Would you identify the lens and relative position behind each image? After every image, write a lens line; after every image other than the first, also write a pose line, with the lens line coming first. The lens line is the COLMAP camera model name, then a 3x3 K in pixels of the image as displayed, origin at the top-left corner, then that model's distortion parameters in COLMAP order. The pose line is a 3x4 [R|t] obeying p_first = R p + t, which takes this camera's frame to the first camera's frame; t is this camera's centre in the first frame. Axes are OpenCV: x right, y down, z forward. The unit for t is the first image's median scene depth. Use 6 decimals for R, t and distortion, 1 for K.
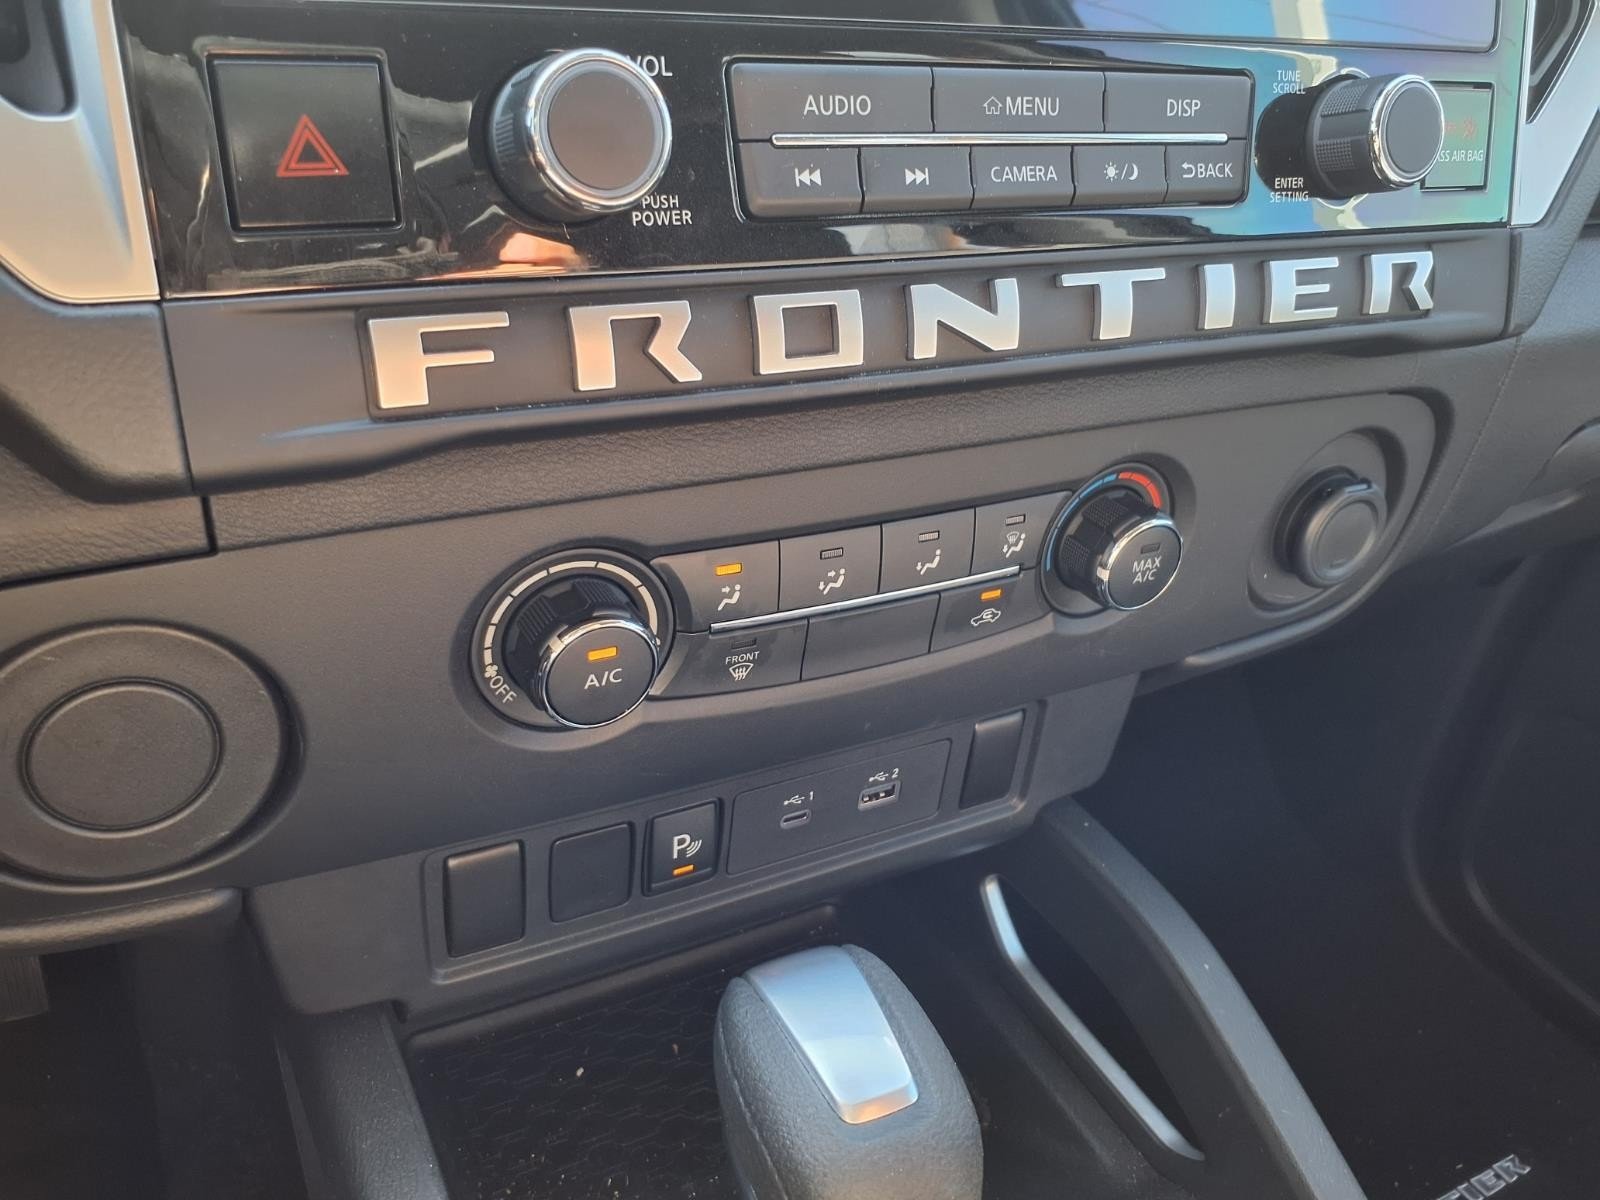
lens RADIAL K [[1272.4, 0, 830.9], [0, 1272.4, 619.7], [0, 0, 1]] dist [0.132903, -0.307896]
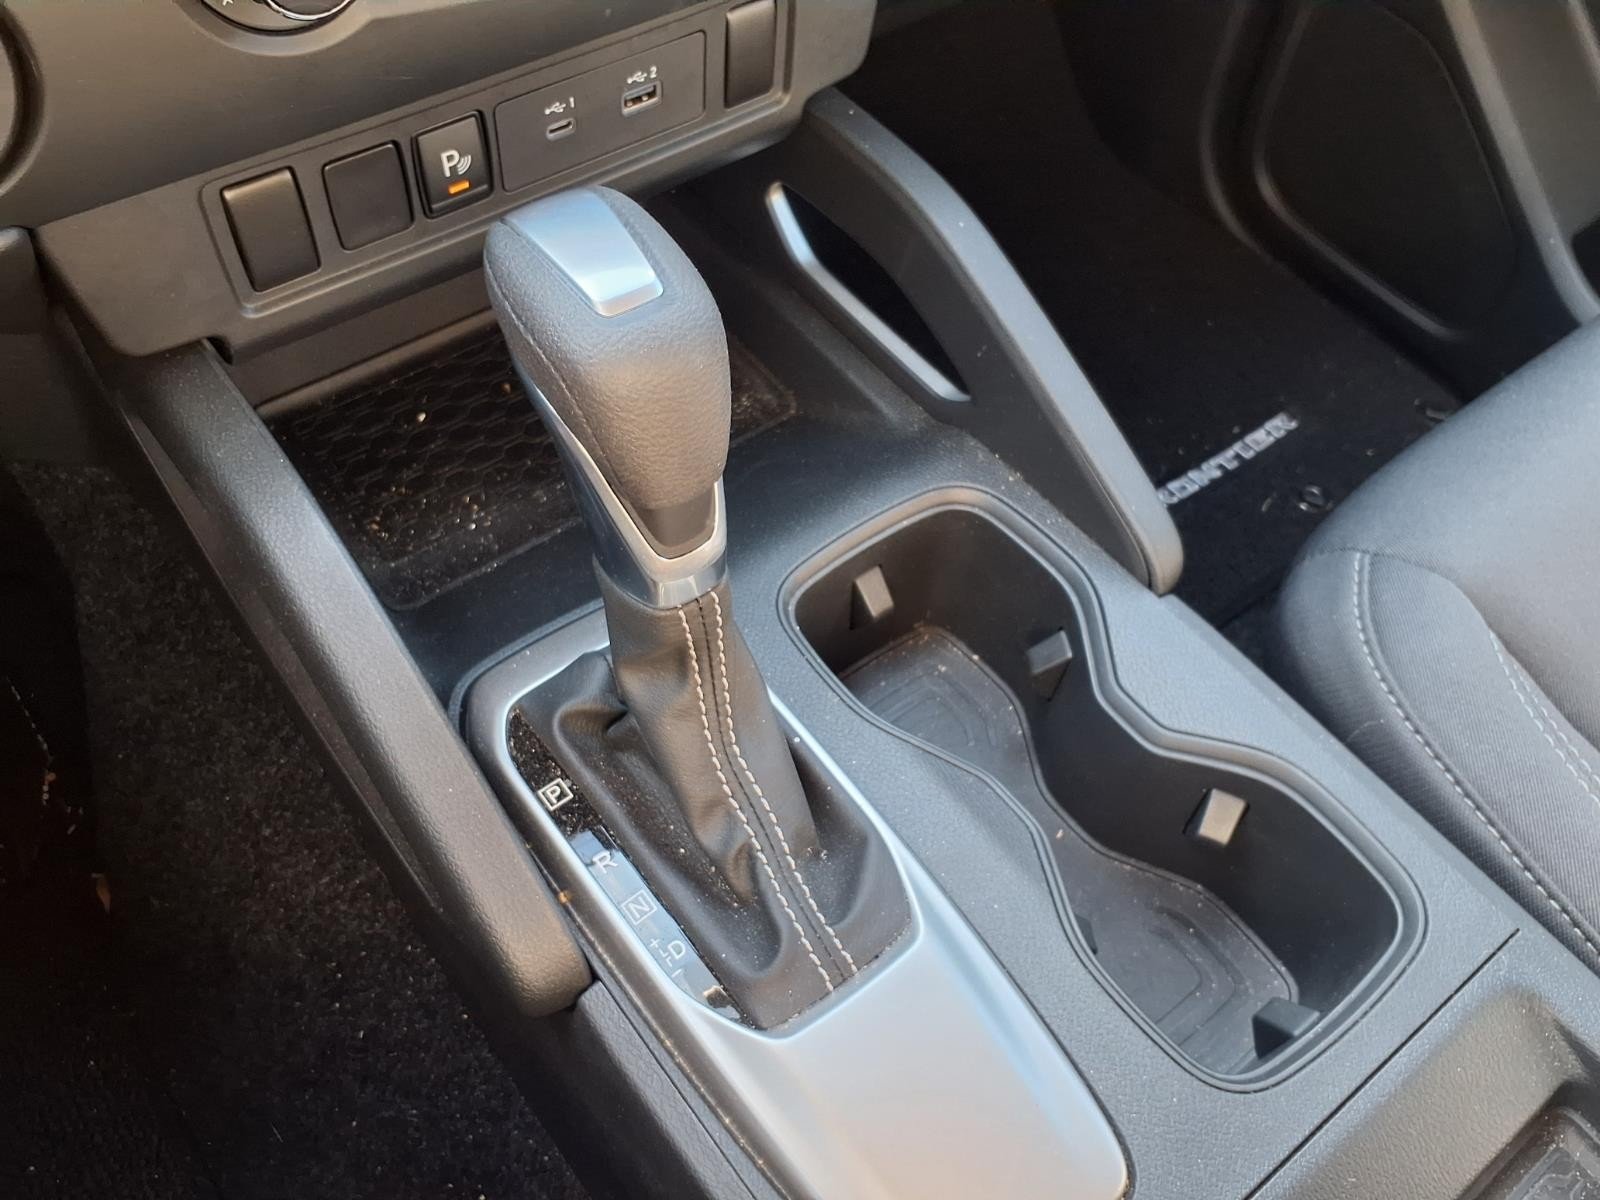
lens RADIAL K [[1293.1, 0, 803.0], [0, 1293.1, 598.6], [0, 0, 1]] dist [0.005213, -0.009129]
pose [[0.988068, -0.143670, 0.055501, 0.054441], [0.108259, 0.904168, 0.413231, 0.092768], [-0.109551, -0.402292, 0.908933, -0.121609]]
